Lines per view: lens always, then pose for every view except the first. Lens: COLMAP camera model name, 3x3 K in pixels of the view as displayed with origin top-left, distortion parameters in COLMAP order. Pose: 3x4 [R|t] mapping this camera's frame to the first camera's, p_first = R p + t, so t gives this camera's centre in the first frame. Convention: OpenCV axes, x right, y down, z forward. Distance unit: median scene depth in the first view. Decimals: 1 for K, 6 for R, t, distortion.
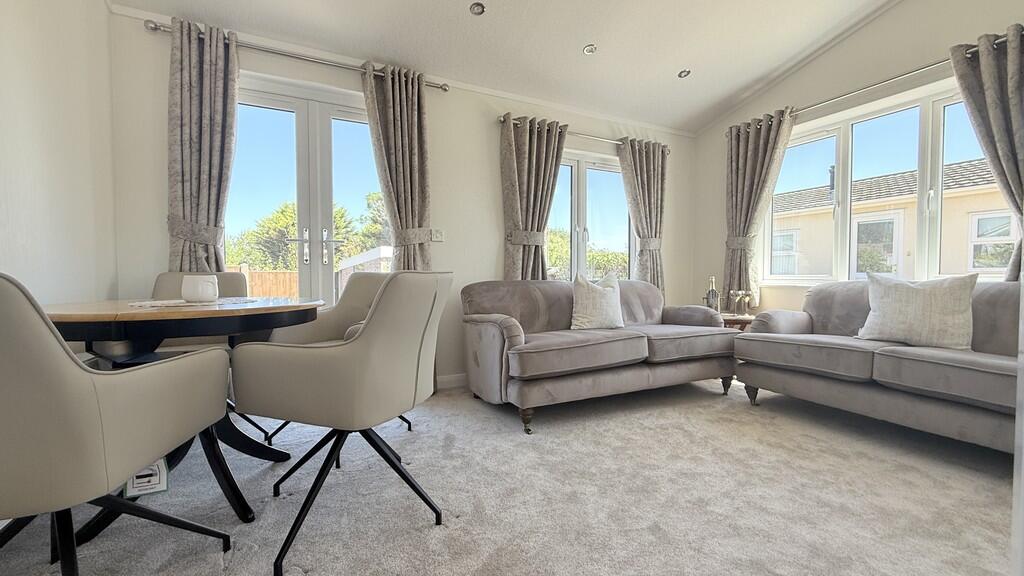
lens RADIAL K [[408.0, 0, 512.0], [0, 408.0, 288.0], [0, 0, 1]] dist [0.001590, 0.000025]
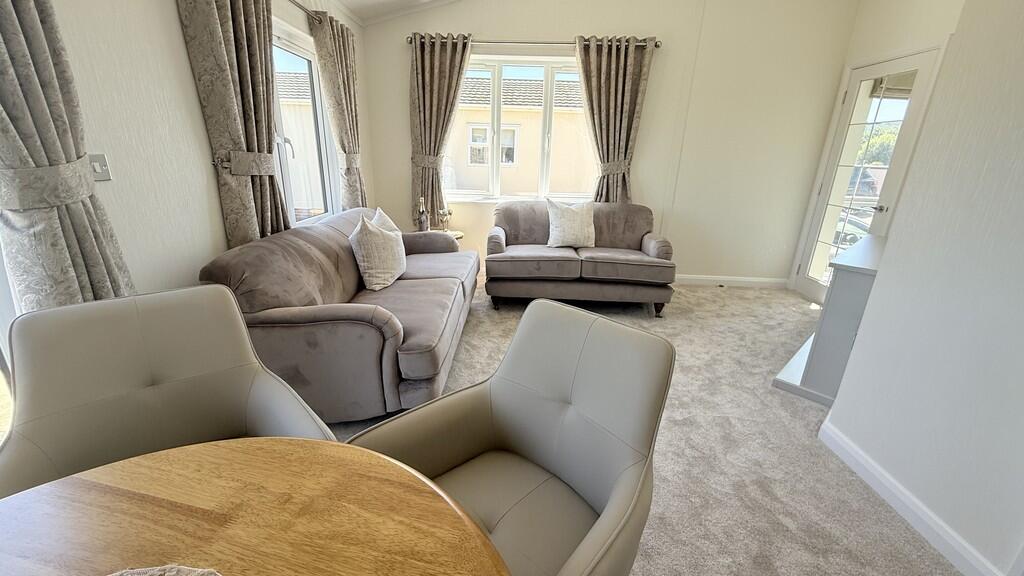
lens RADIAL K [[408.0, 0, 512.0], [0, 408.0, 288.0], [0, 0, 1]] dist [0.001590, 0.000025]
pose [[0.462614, -0.264116, 0.846304, -0.357750], [-0.001425, 0.954371, 0.298620, -0.126400], [-0.886559, -0.139352, 0.441129, 0.335553]]
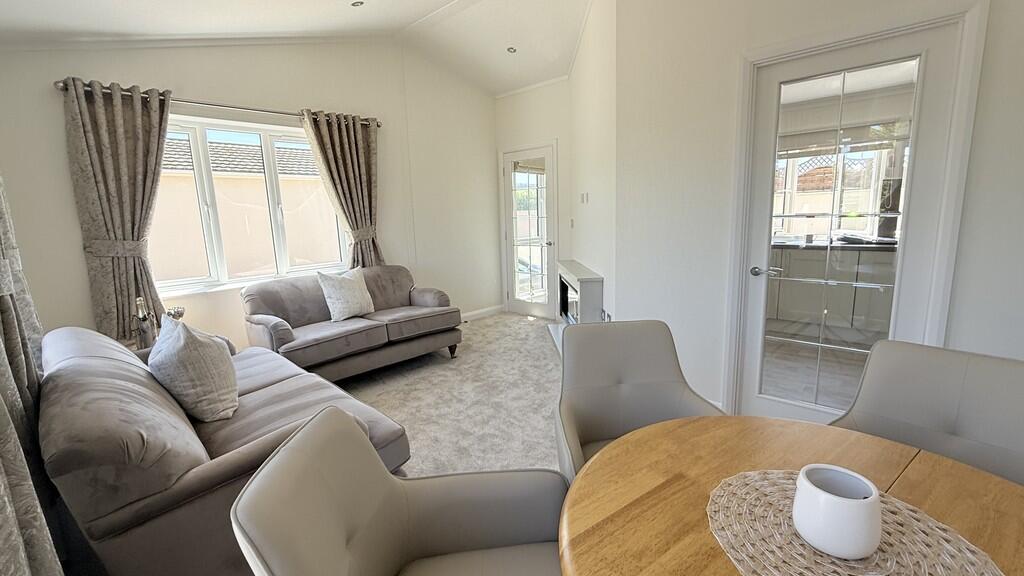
lens RADIAL K [[435.5, 0, 512.0], [0, 435.5, 288.0], [0, 0, 1]] dist [-0.001090, -0.000178]
pose [[-0.354523, -0.144931, 0.923747, -0.490717], [0.066776, 0.981468, 0.179614, -0.150341], [-0.932660, 0.125361, -0.338275, 0.685623]]
